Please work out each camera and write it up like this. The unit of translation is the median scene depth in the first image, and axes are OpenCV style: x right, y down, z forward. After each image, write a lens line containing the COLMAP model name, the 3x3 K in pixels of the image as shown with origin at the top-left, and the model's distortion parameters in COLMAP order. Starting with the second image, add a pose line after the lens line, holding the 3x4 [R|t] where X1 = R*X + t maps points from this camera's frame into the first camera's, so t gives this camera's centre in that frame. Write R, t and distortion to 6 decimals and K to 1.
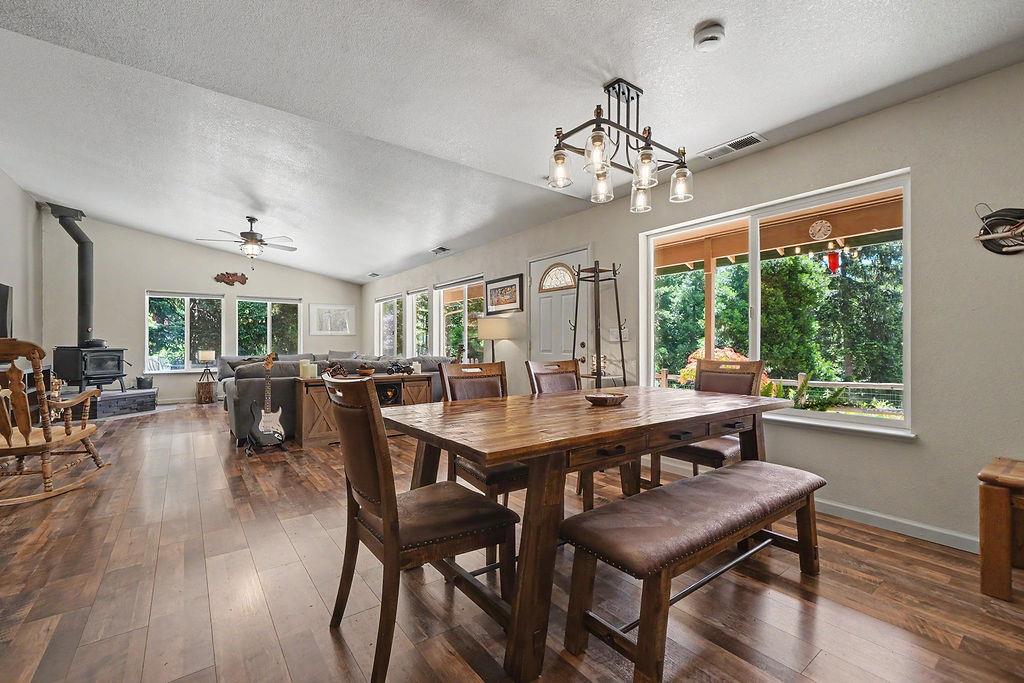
lens RADIAL K [[440.6, 0, 512.0], [0, 440.6, 341.5], [0, 0, 1]] dist [0.000709, 0.000126]
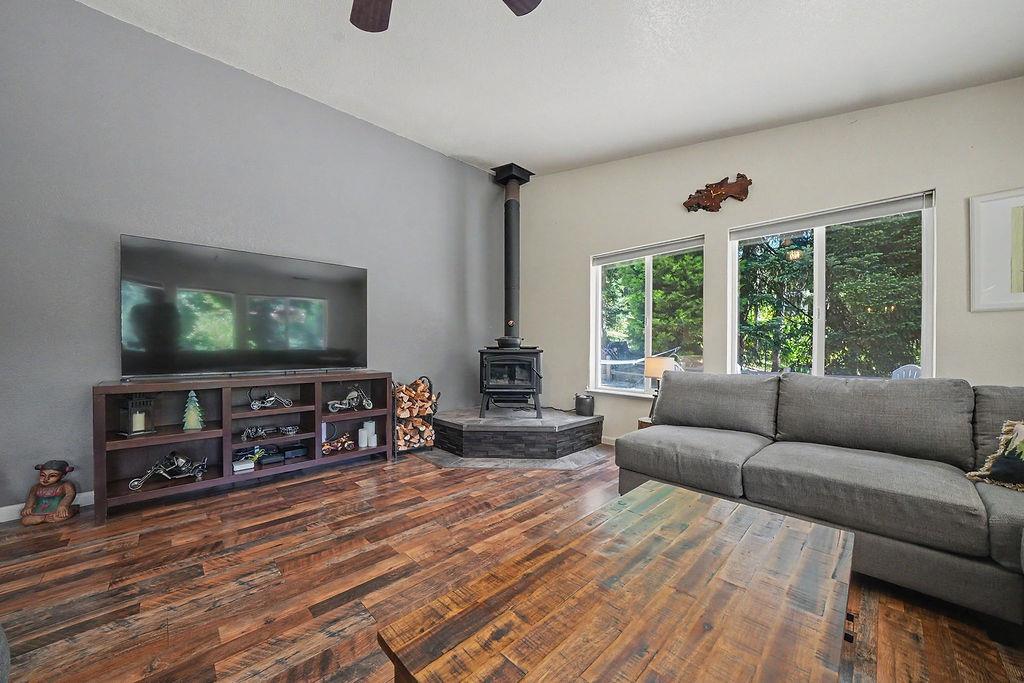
lens RADIAL K [[367.8, 0, 505.7], [0, 367.8, 348.4], [0, 0, 1]] dist [-0.021721, 0.000227]
pose [[0.117637, 0.009412, -0.993012, -0.242815], [0.001352, 0.999953, 0.009638, 0.005656], [0.993056, -0.002476, 0.117619, 0.609380]]
